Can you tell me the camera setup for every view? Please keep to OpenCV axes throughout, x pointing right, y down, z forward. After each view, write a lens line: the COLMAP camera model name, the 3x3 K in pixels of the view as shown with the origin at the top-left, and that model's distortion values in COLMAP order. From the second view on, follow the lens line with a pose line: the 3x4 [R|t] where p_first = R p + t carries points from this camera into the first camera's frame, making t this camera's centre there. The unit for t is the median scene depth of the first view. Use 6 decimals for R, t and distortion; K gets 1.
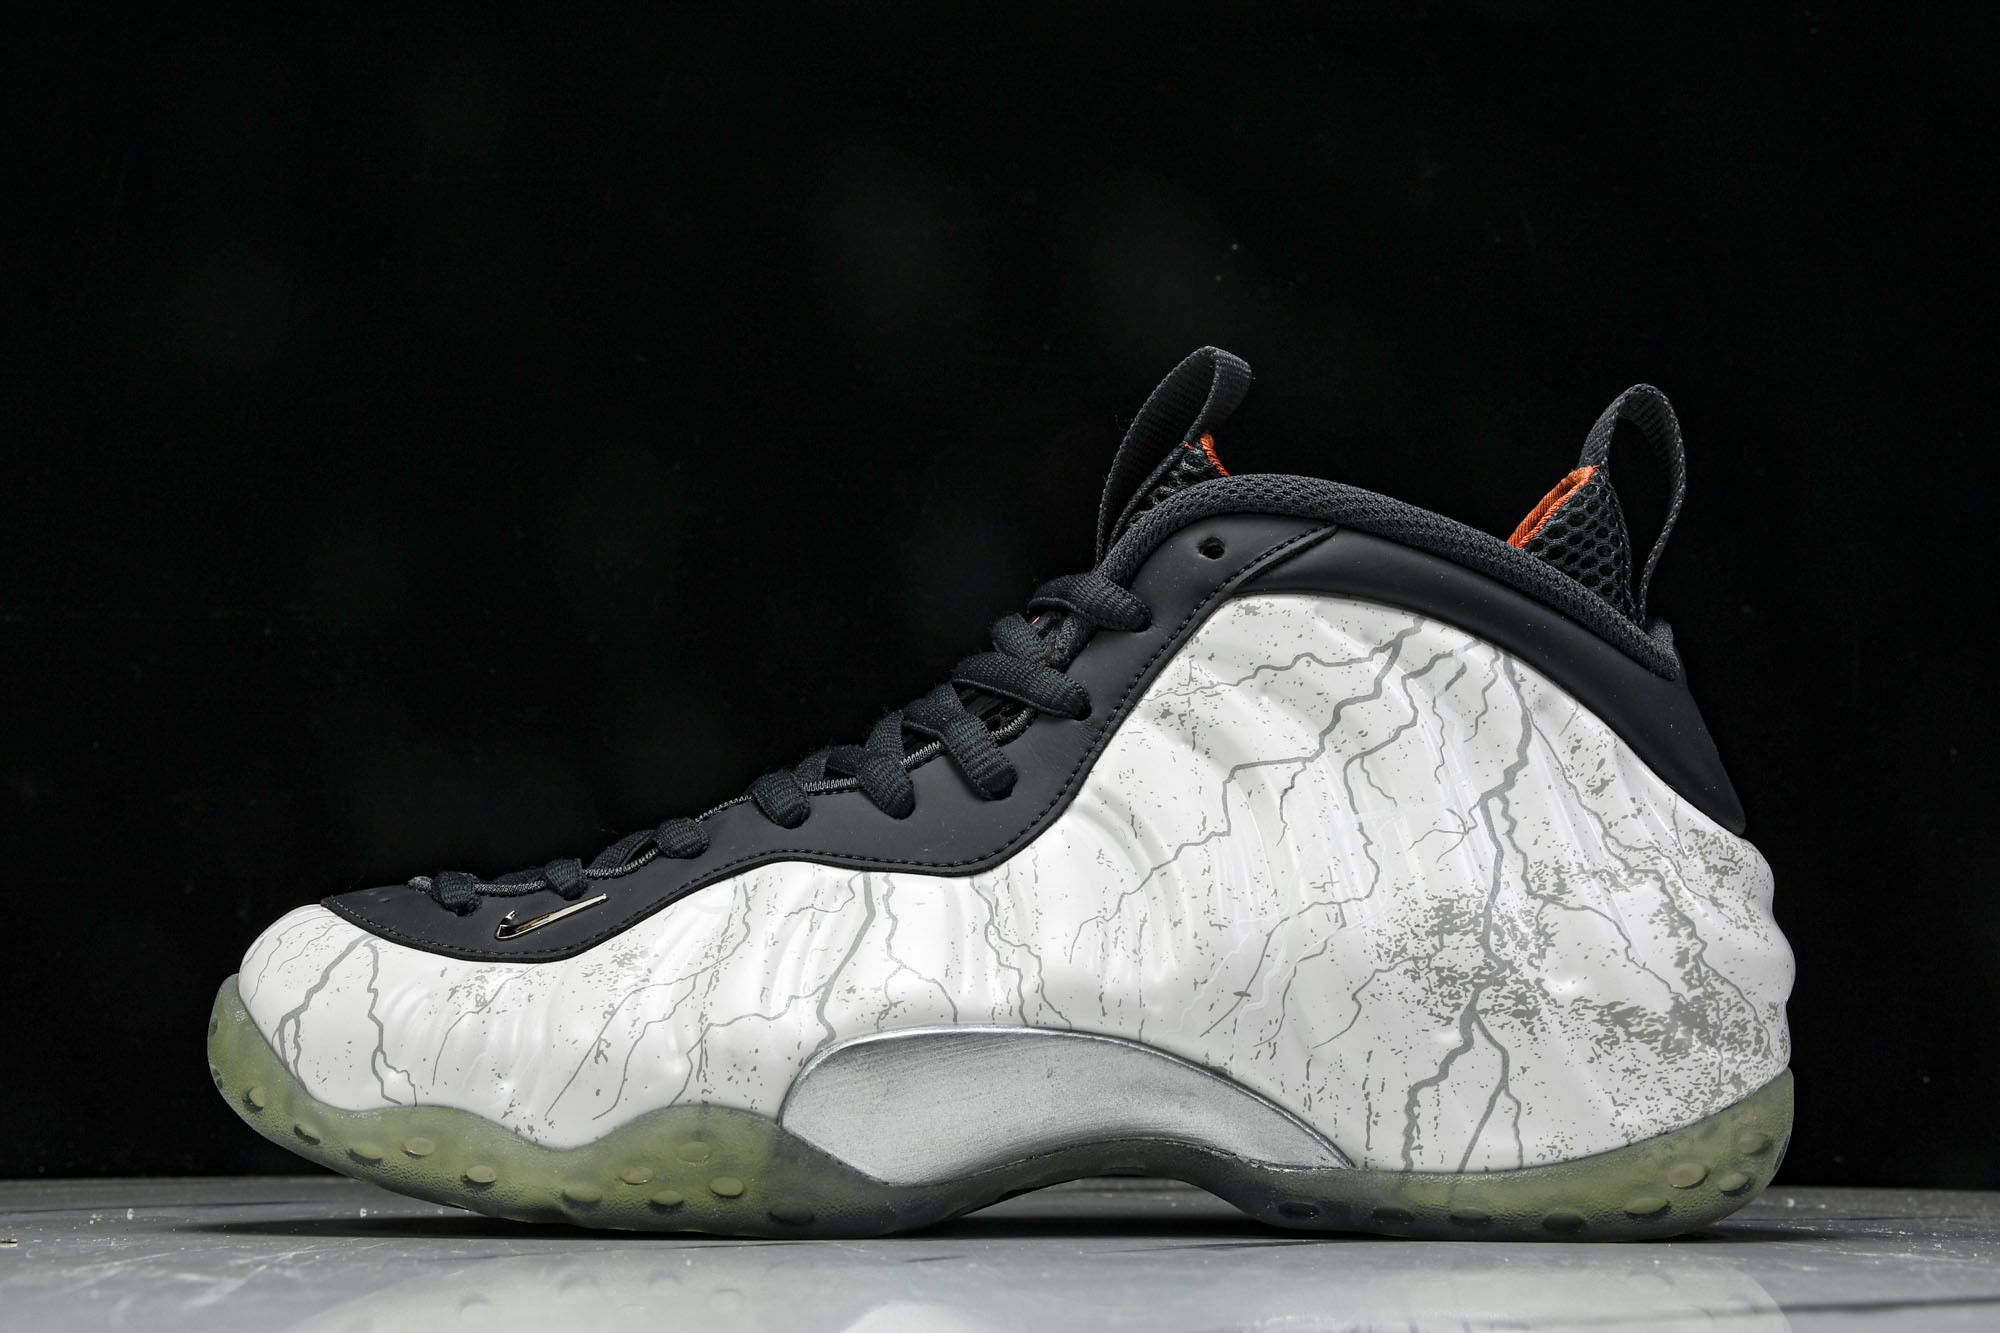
lens RADIAL K [[3038.8, 0, 995.0], [0, 3038.8, 655.7], [0, 0, 1]] dist [0.134507, 0.000000]
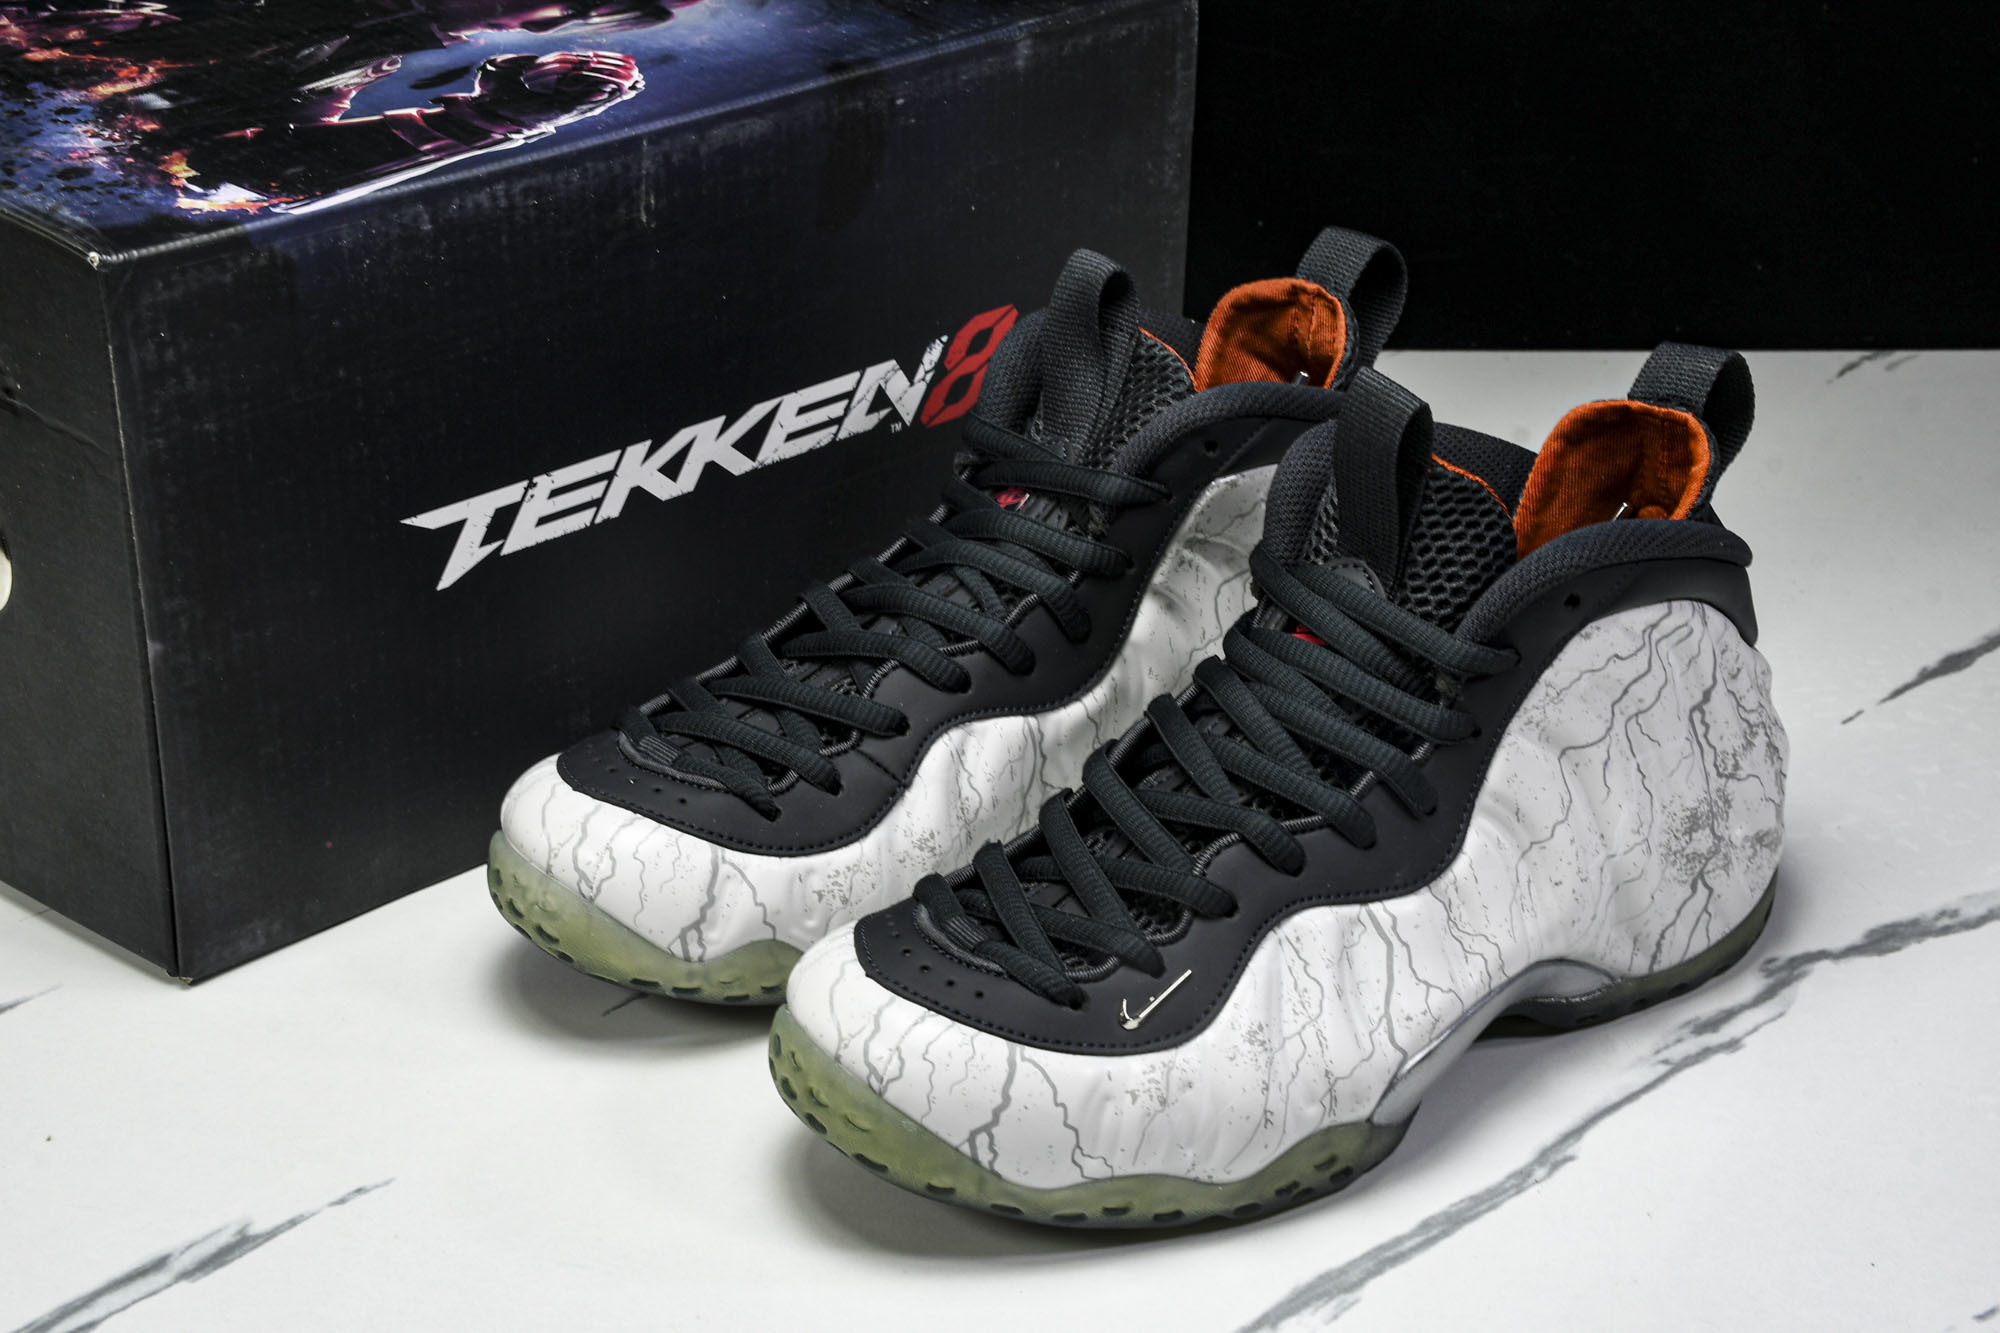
lens RADIAL K [[3513.4, 0, 1007.5], [0, 3513.4, 673.9], [0, 0, 1]] dist [0.300125, 0.000000]
pose [[0.769392, -0.288565, 0.569883, -0.999975], [-0.102434, 0.824865, 0.555972, -0.840310], [-0.630510, -0.486136, 0.605086, 0.236960]]
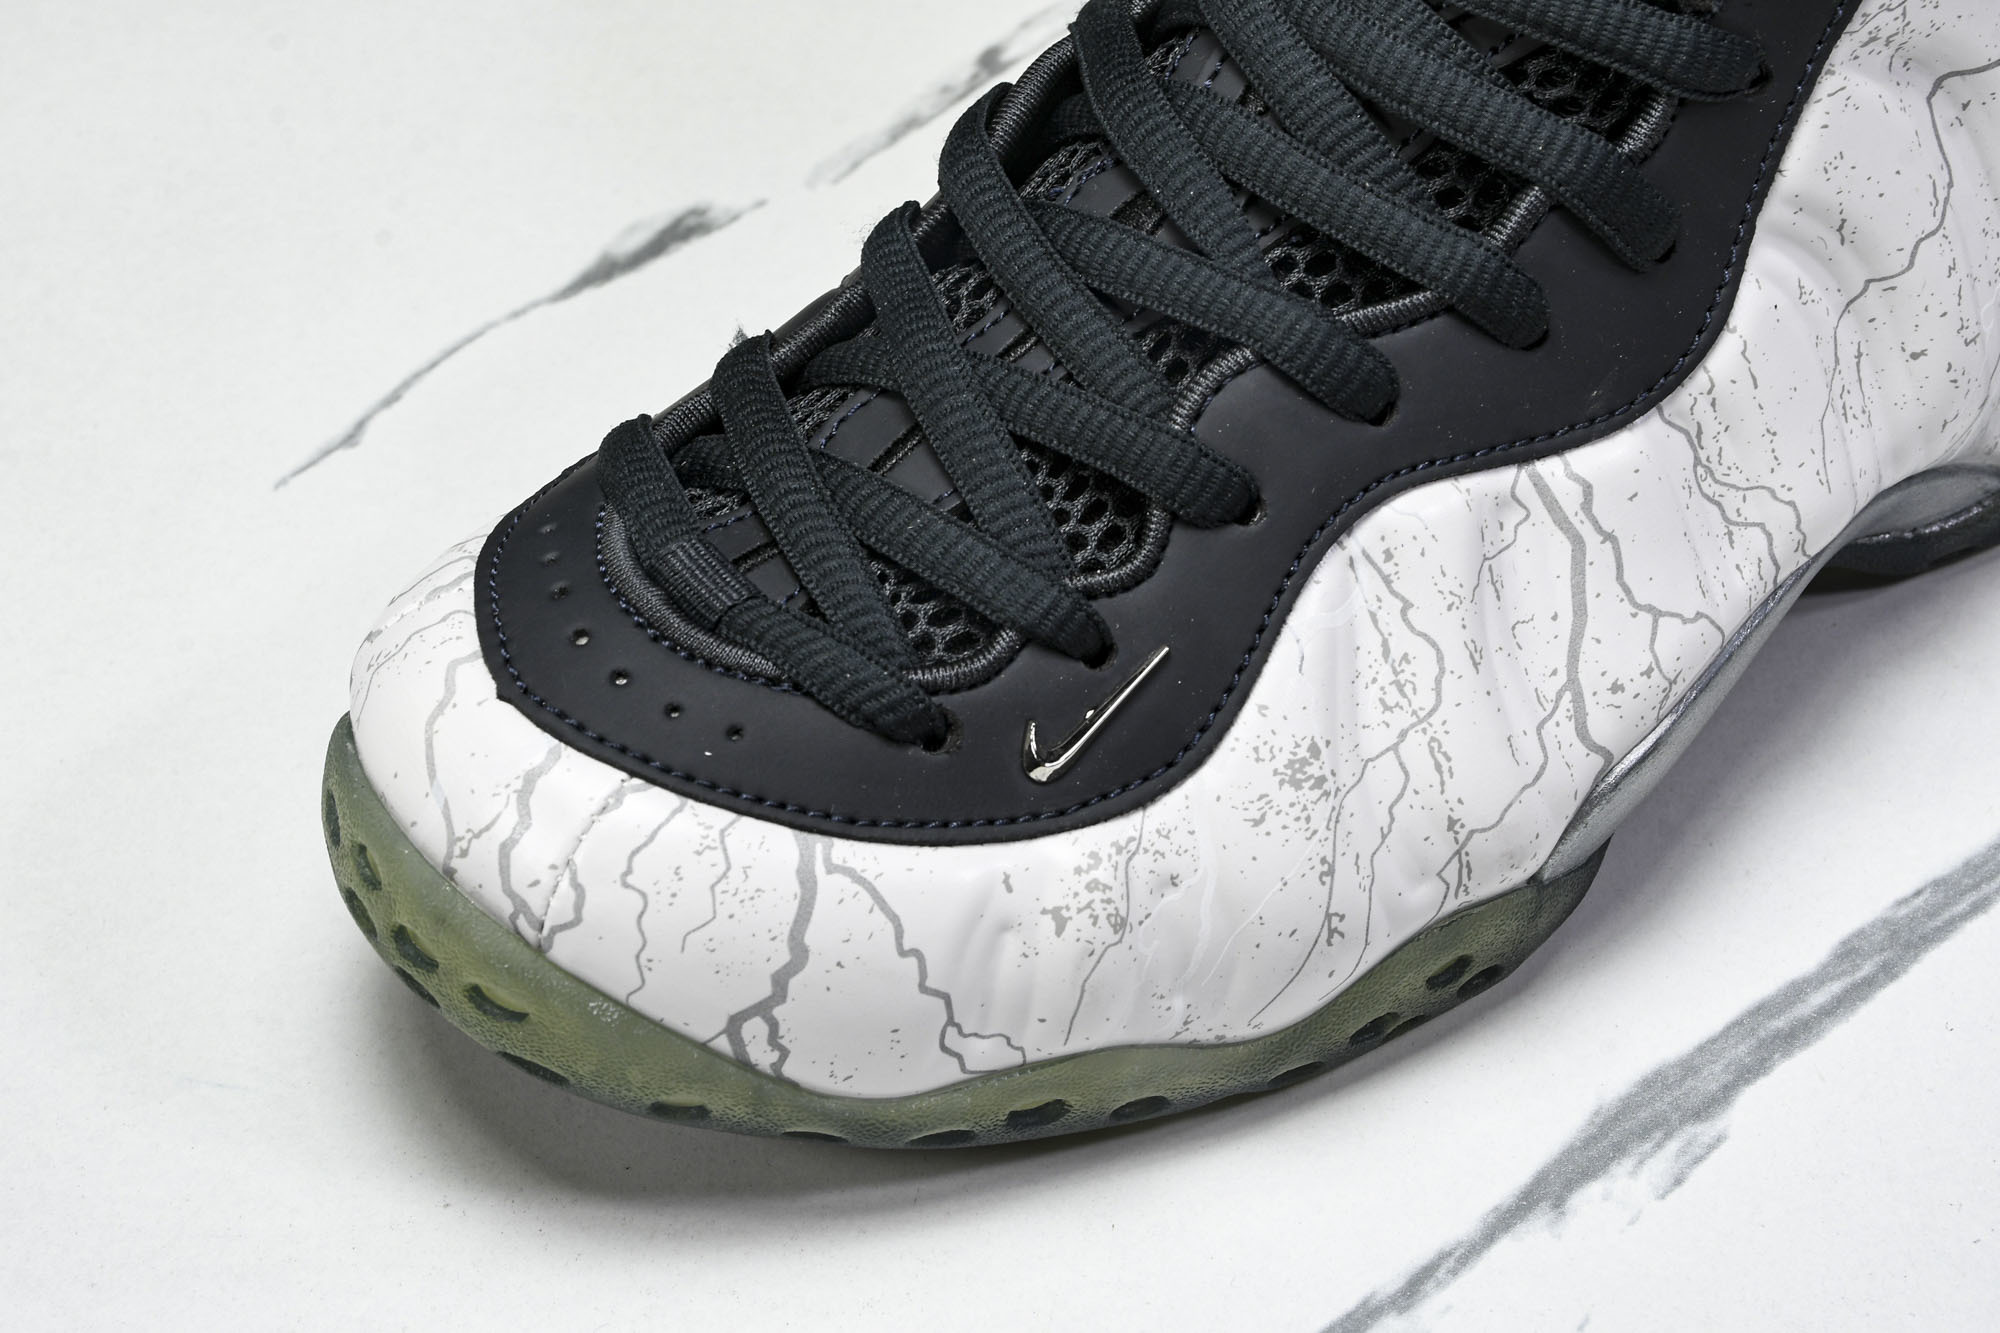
lens RADIAL K [[4607.2, 0, 1003.6], [0, 4607.2, 670.3], [0, 0, 1]] dist [0.432919, 0.000000]
pose [[0.749688, -0.475343, 0.460454, -0.593451], [-0.075045, 0.630219, 0.772782, -0.644230], [-0.657523, -0.613900, 0.436796, 0.632719]]
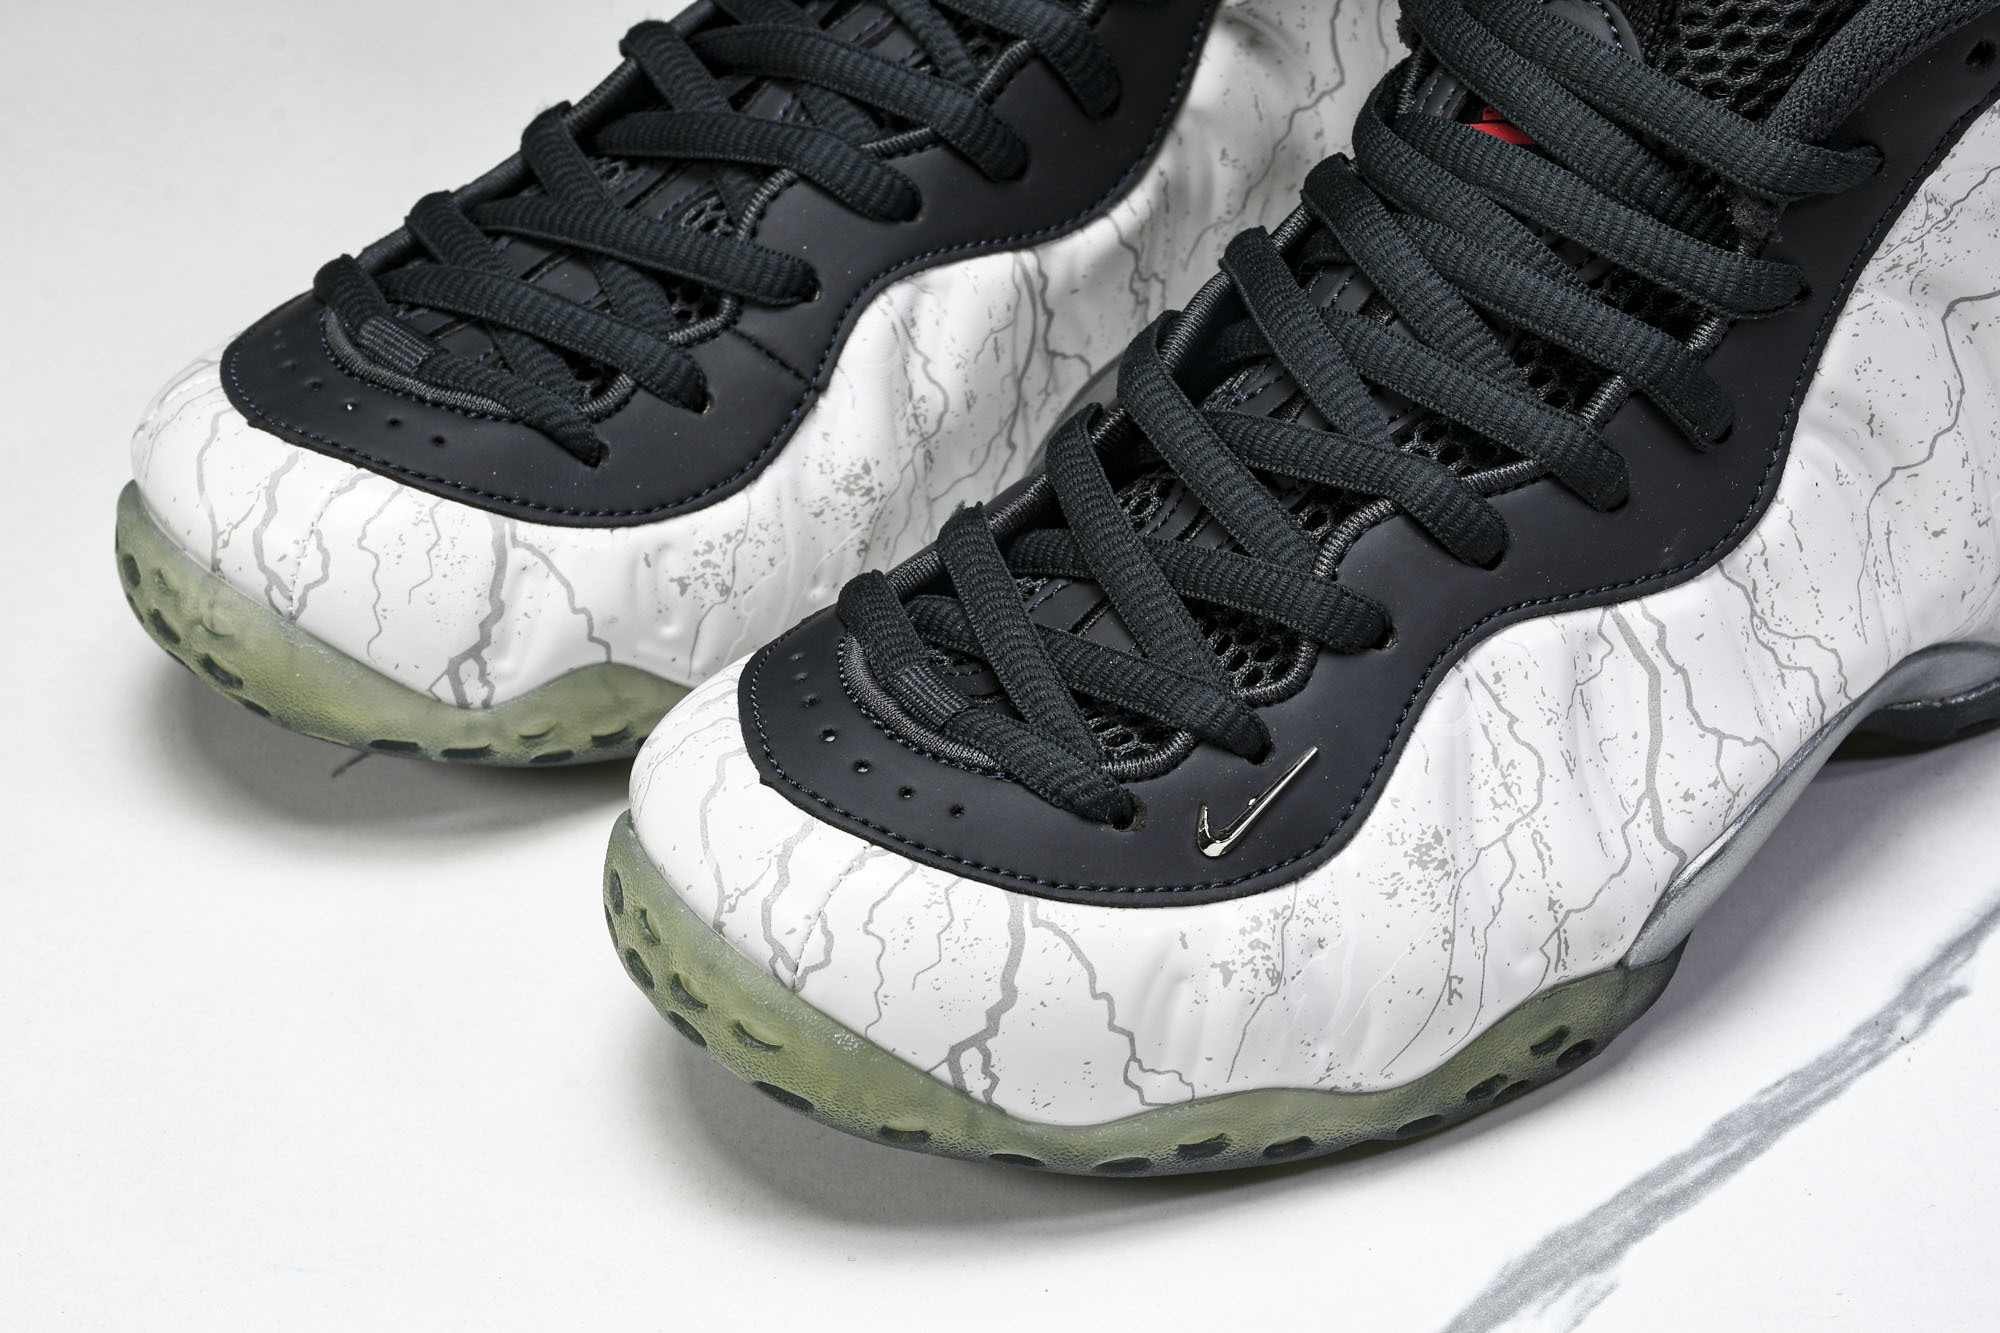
lens RADIAL K [[4607.2, 0, 1002.8], [0, 4607.2, 669.7], [0, 0, 1]] dist [0.432919, 0.000000]
pose [[0.755064, -0.420898, 0.502716, -0.751959], [-0.075526, 0.705803, 0.704370, -0.727635], [-0.651287, -0.569813, 0.501138, 0.517709]]
